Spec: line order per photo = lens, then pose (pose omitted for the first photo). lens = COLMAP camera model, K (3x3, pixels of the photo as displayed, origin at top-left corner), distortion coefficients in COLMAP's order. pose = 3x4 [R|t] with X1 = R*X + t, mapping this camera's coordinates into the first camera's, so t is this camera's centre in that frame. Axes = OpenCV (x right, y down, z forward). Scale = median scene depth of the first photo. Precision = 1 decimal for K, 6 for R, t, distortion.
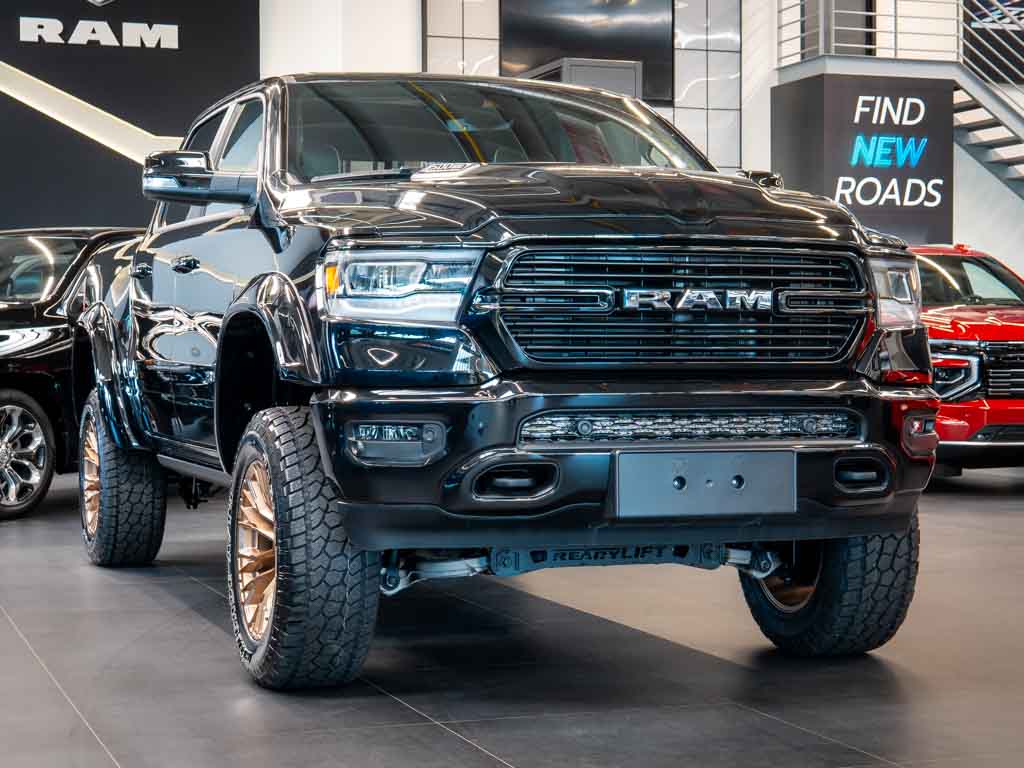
lens RADIAL K [[1337.9, 0, 512.0], [0, 1337.9, 384.0], [0, 0, 1]] dist [-0.003061, -0.000418]
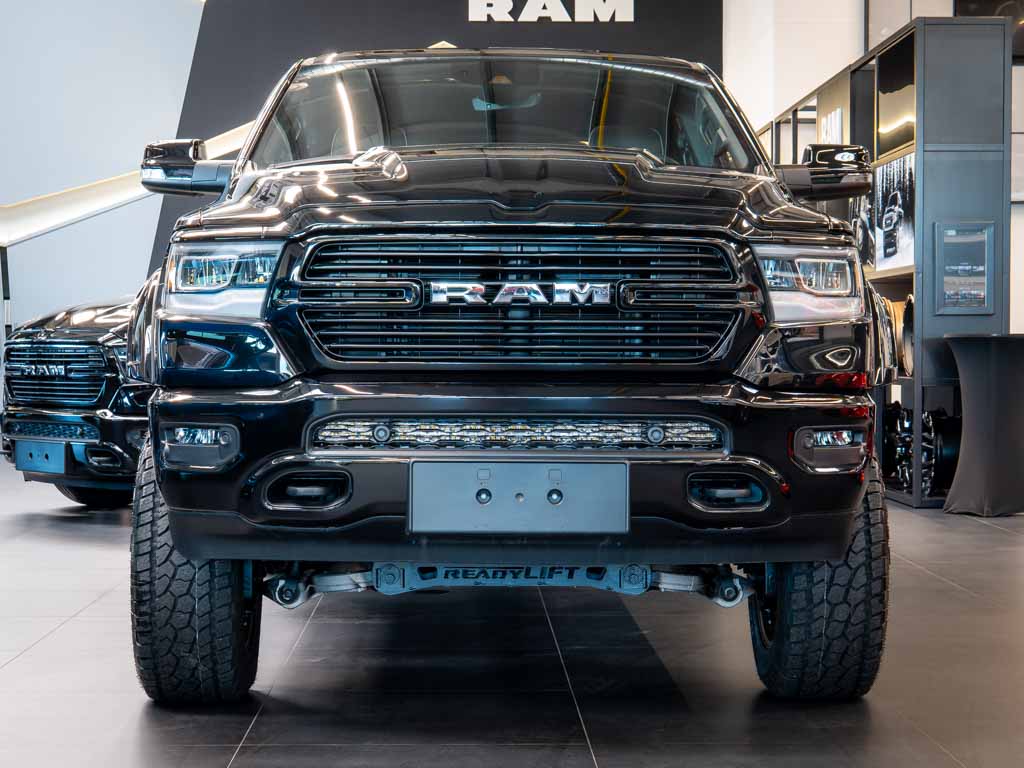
lens RADIAL K [[1461.1, 0, 512.0], [0, 1461.1, 384.0], [0, 0, 1]] dist [-0.005656, -0.028578]
pose [[0.978221, 0.008609, -0.207386, 0.313967], [-0.008681, 0.999962, 0.000563, -0.002358], [0.207383, 0.001249, 0.978259, 0.033330]]
